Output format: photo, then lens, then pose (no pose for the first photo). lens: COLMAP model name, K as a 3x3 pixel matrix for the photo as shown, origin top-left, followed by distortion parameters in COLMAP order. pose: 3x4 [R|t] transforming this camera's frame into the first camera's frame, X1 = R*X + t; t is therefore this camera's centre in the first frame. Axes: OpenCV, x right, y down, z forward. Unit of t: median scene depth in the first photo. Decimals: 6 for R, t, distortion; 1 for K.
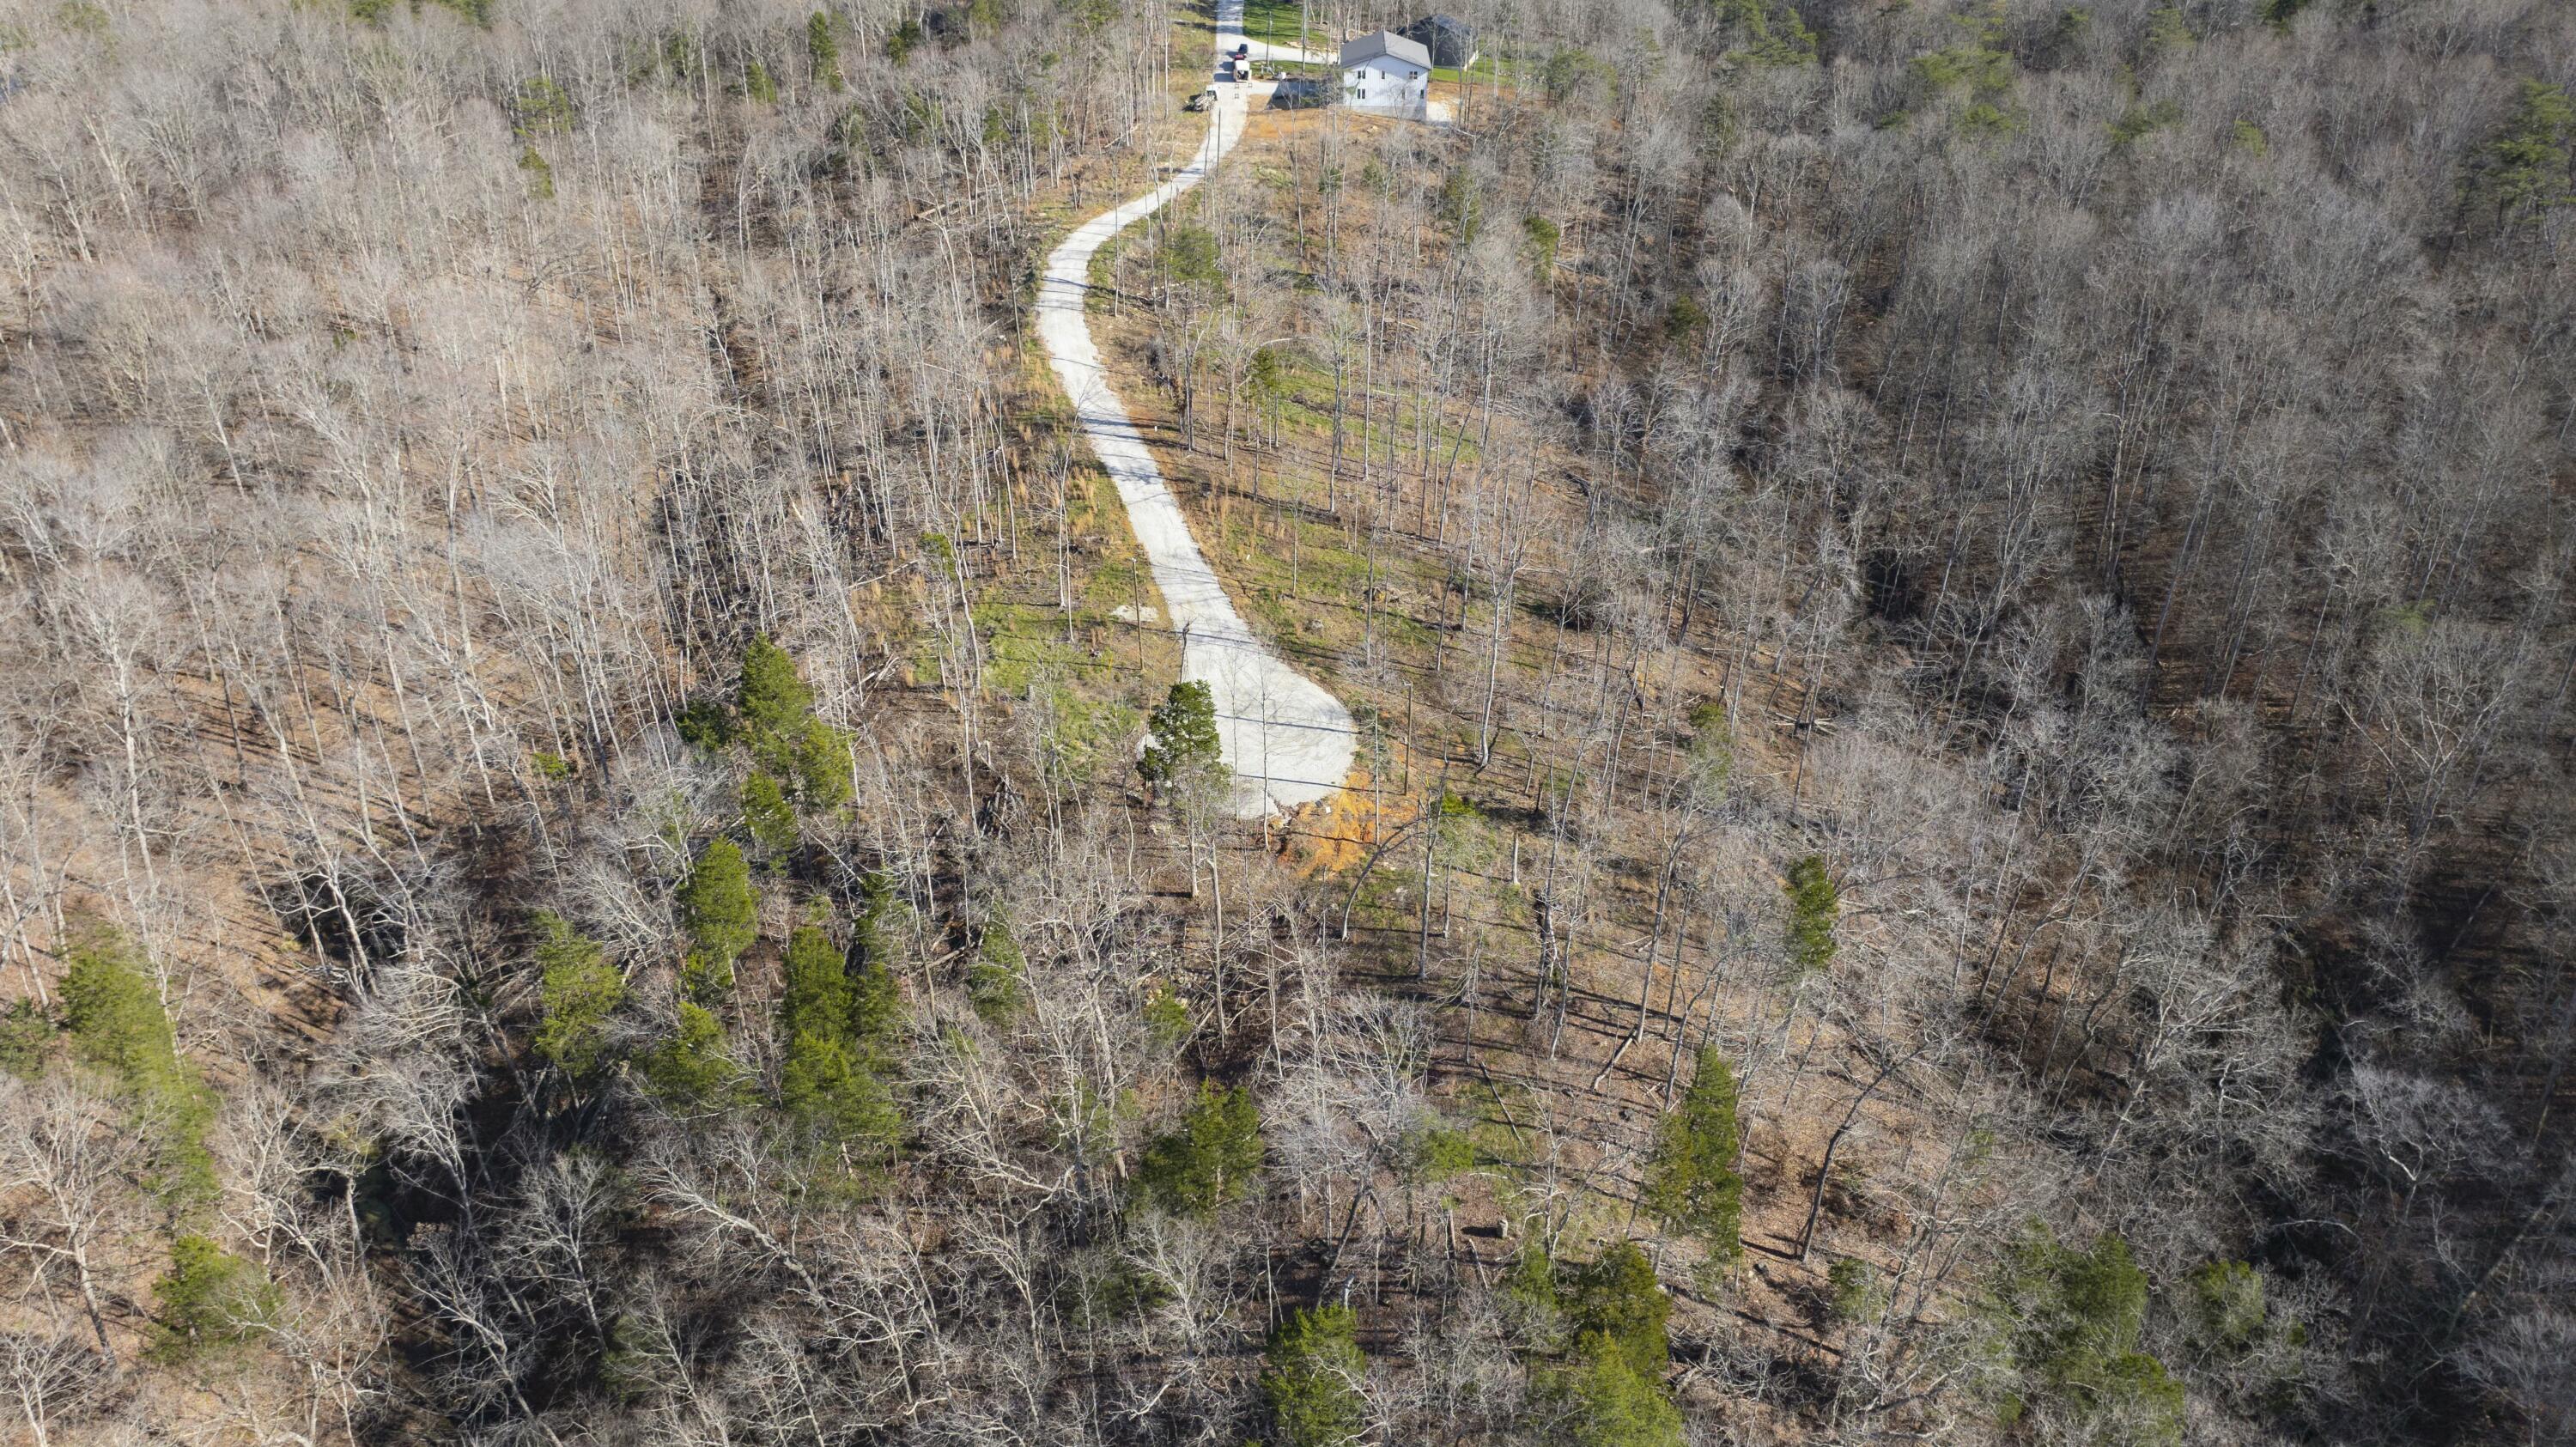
lens RADIAL K [[1773.8, 0, 1298.5], [0, 1773.8, 731.6], [0, 0, 1]] dist [-0.043855, 0.039732]
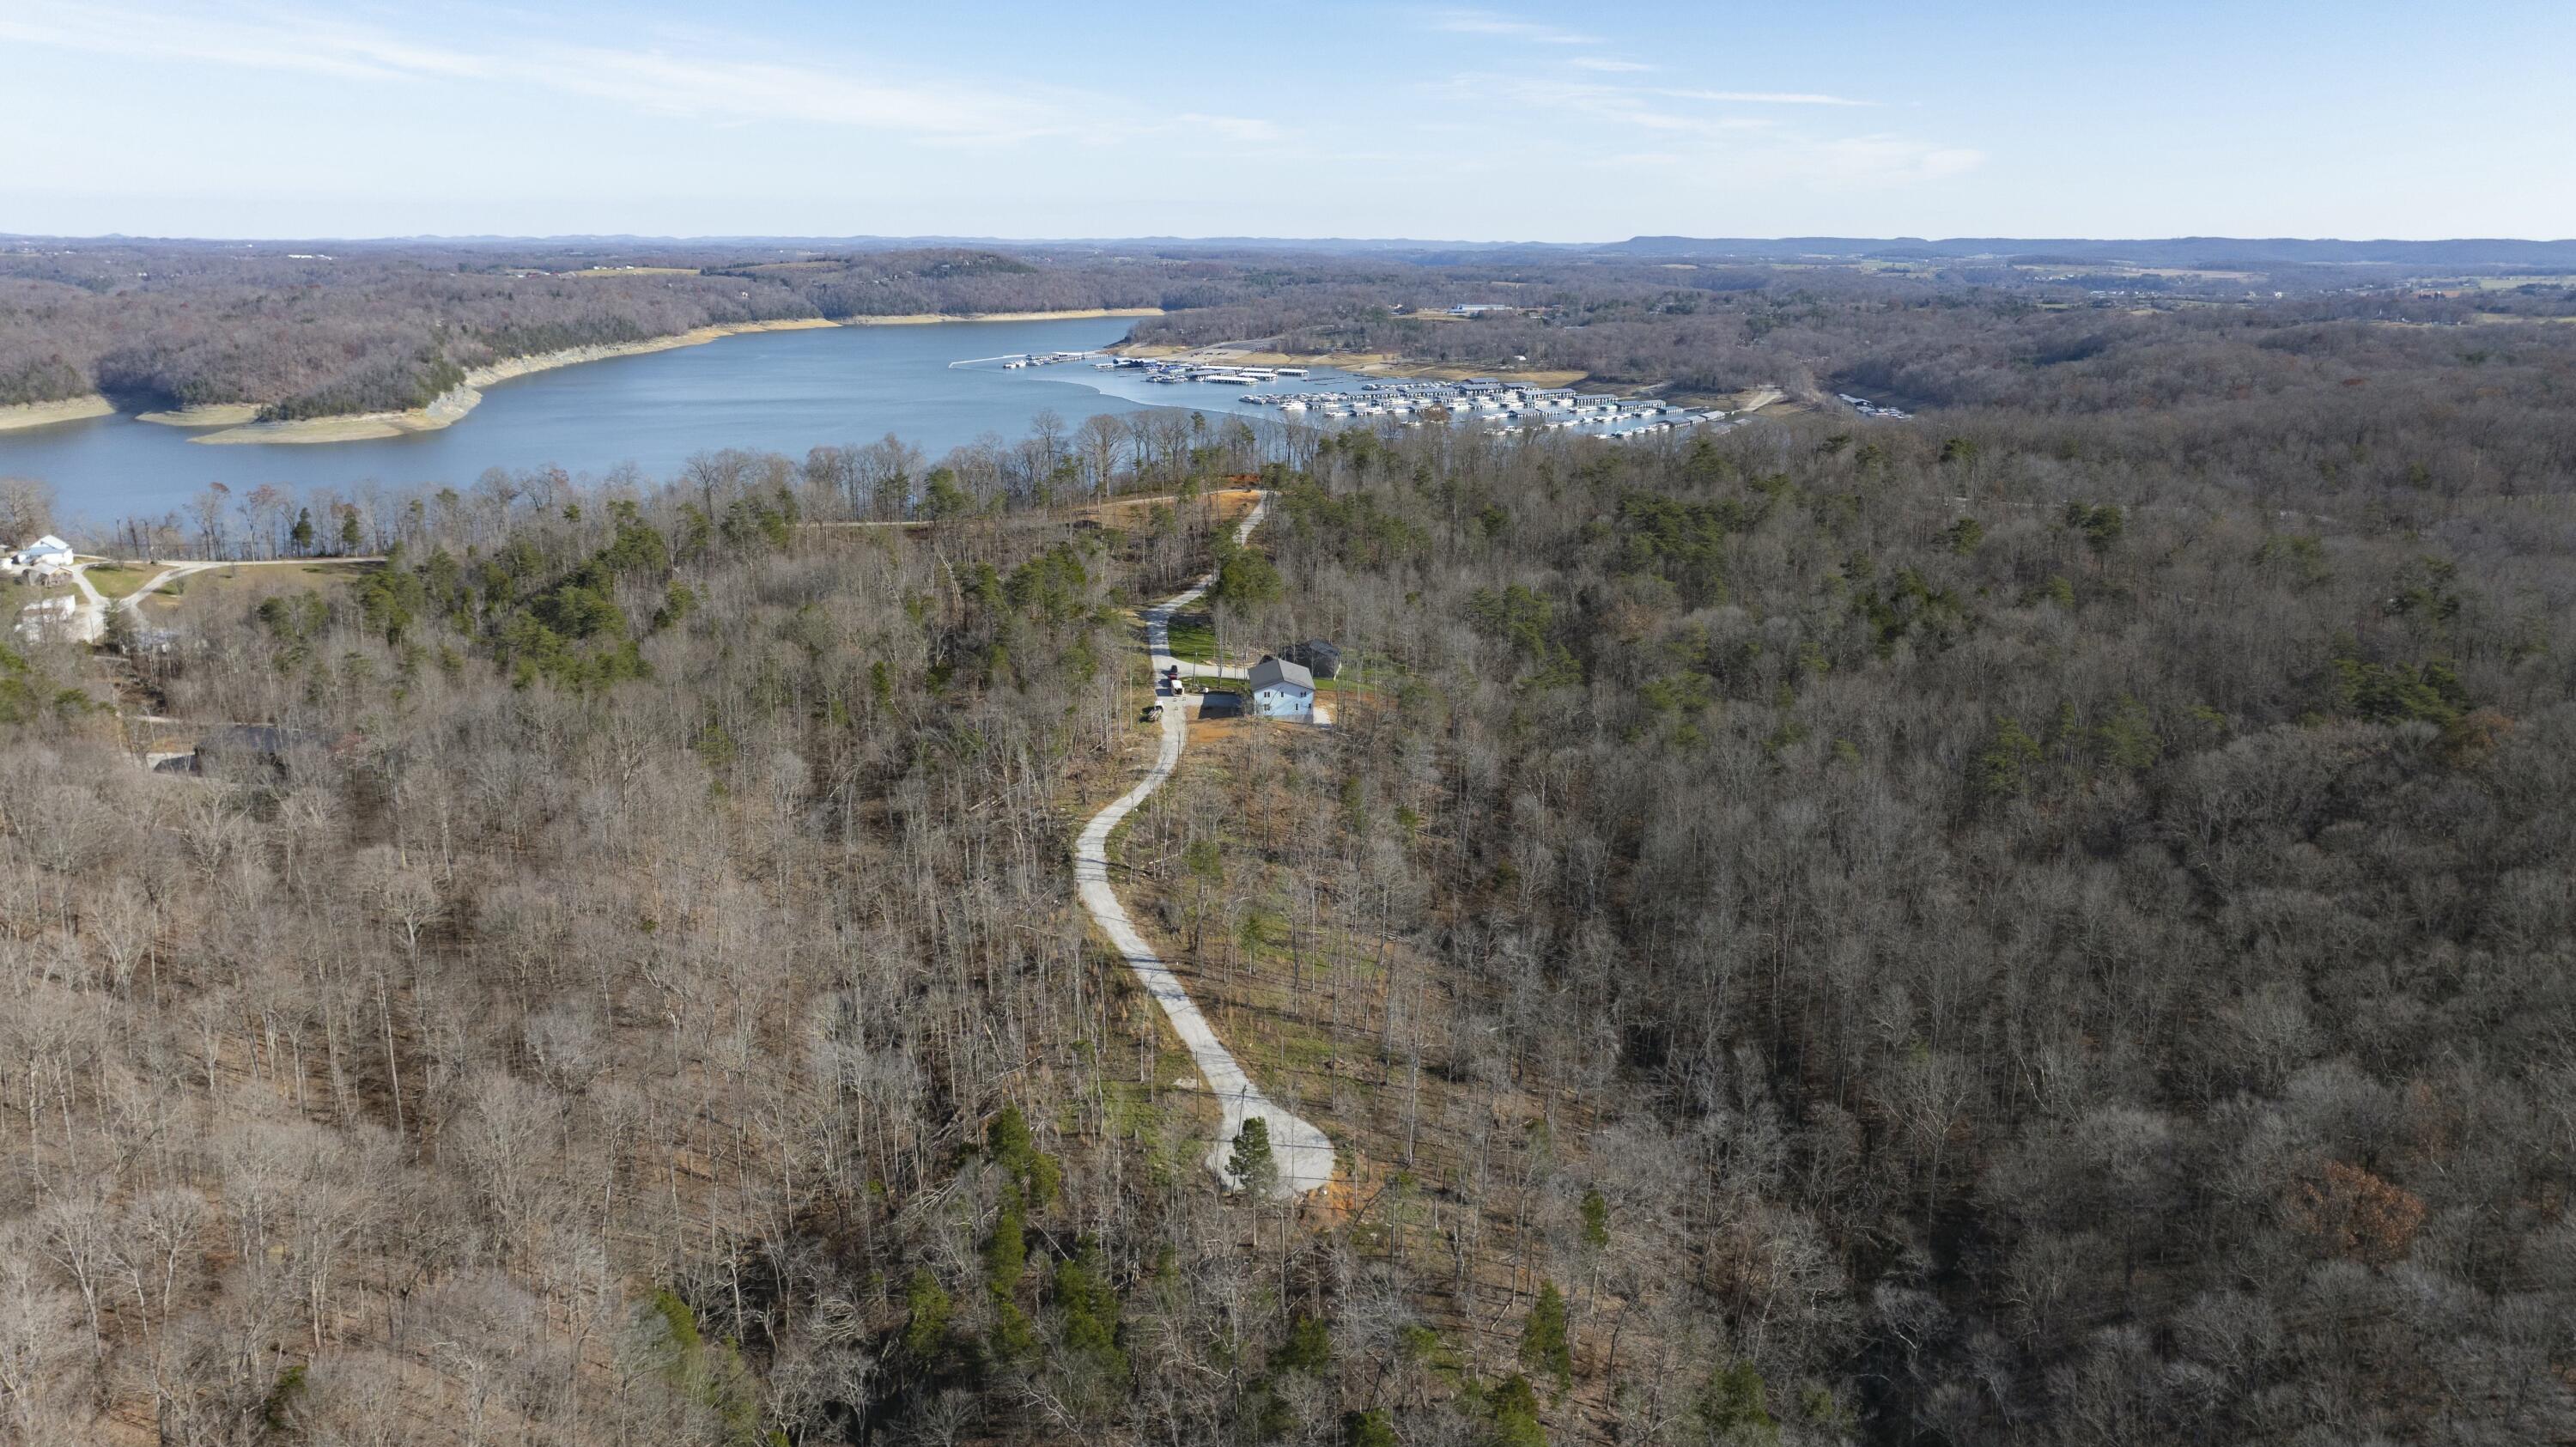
lens RADIAL K [[1773.8, 0, 1285.3], [0, 1773.8, 733.4], [0, 0, 1]] dist [-0.043855, 0.039732]
pose [[0.995651, -0.024044, 0.090008, -0.123746], [0.046594, 0.965130, -0.257591, 0.040655], [-0.080675, 0.260664, 0.962053, -0.574033]]
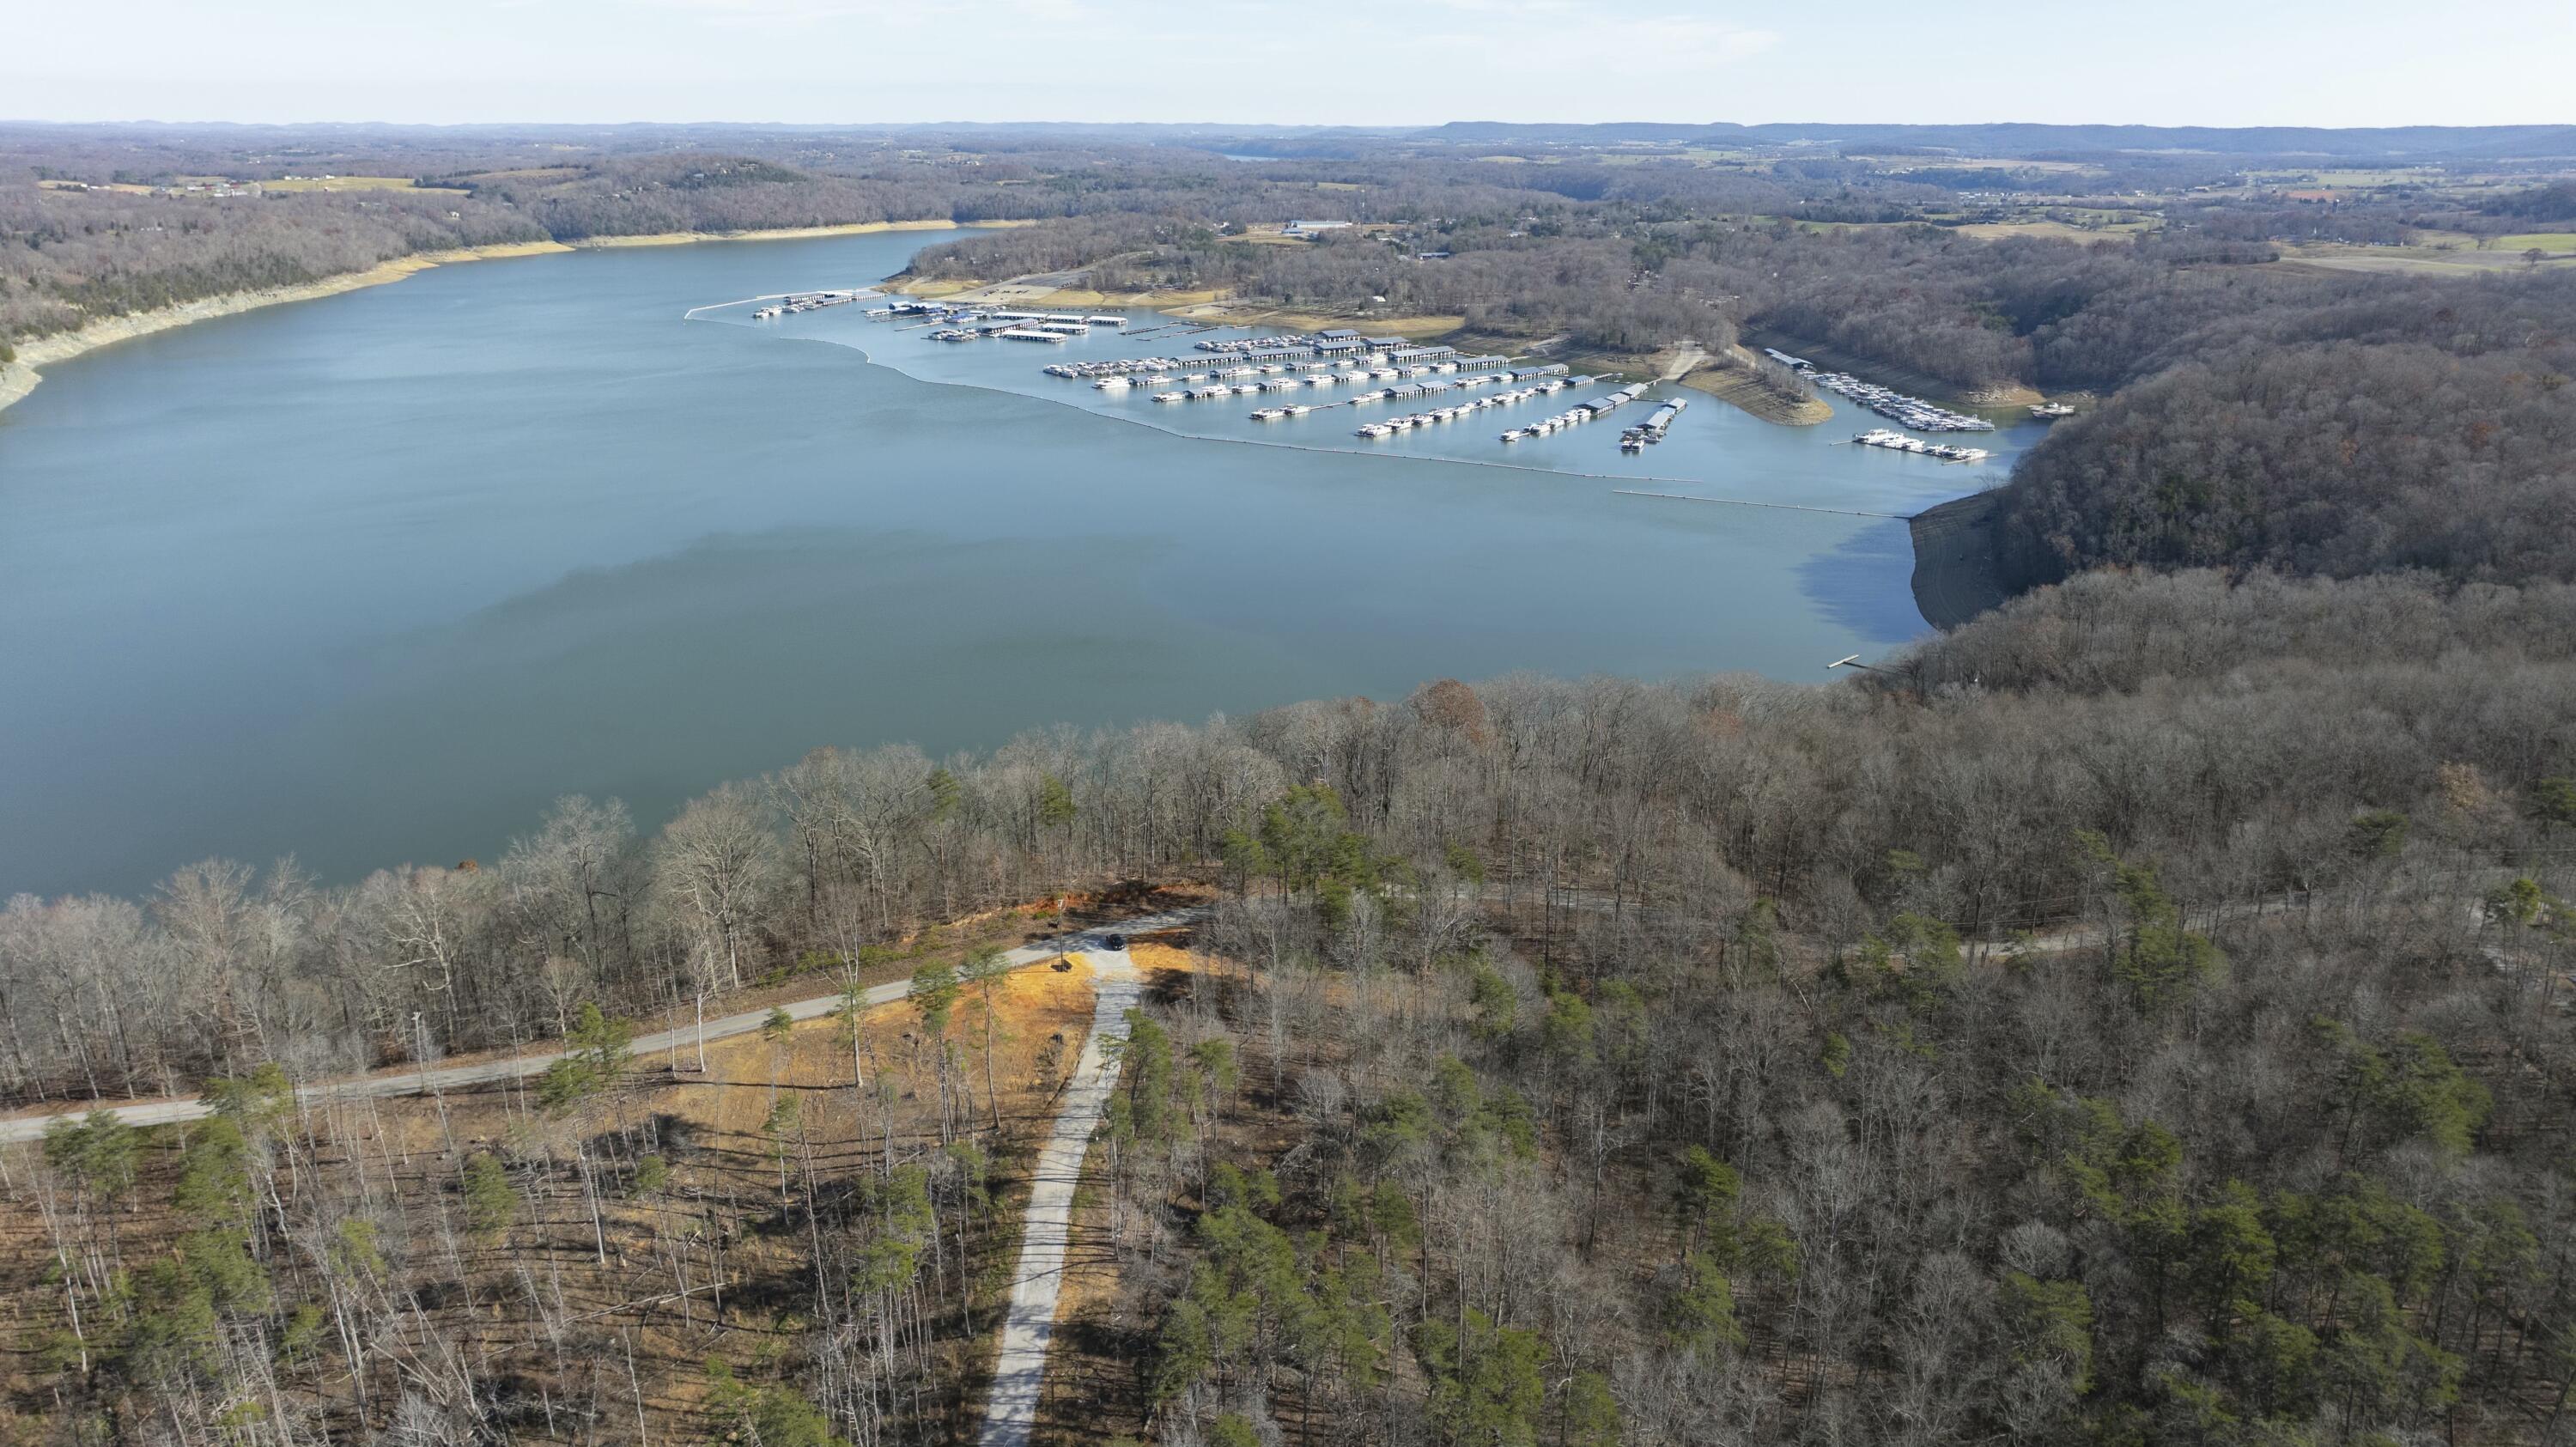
lens RADIAL K [[1773.8, 0, 1280.9], [0, 1773.8, 728.6], [0, 0, 1]] dist [-0.043855, 0.039732]
pose [[0.980668, -0.064526, 0.184733, 0.042089], [0.100563, 0.976048, -0.192916, -1.206285], [-0.167861, 0.207764, 0.963669, 1.123611]]
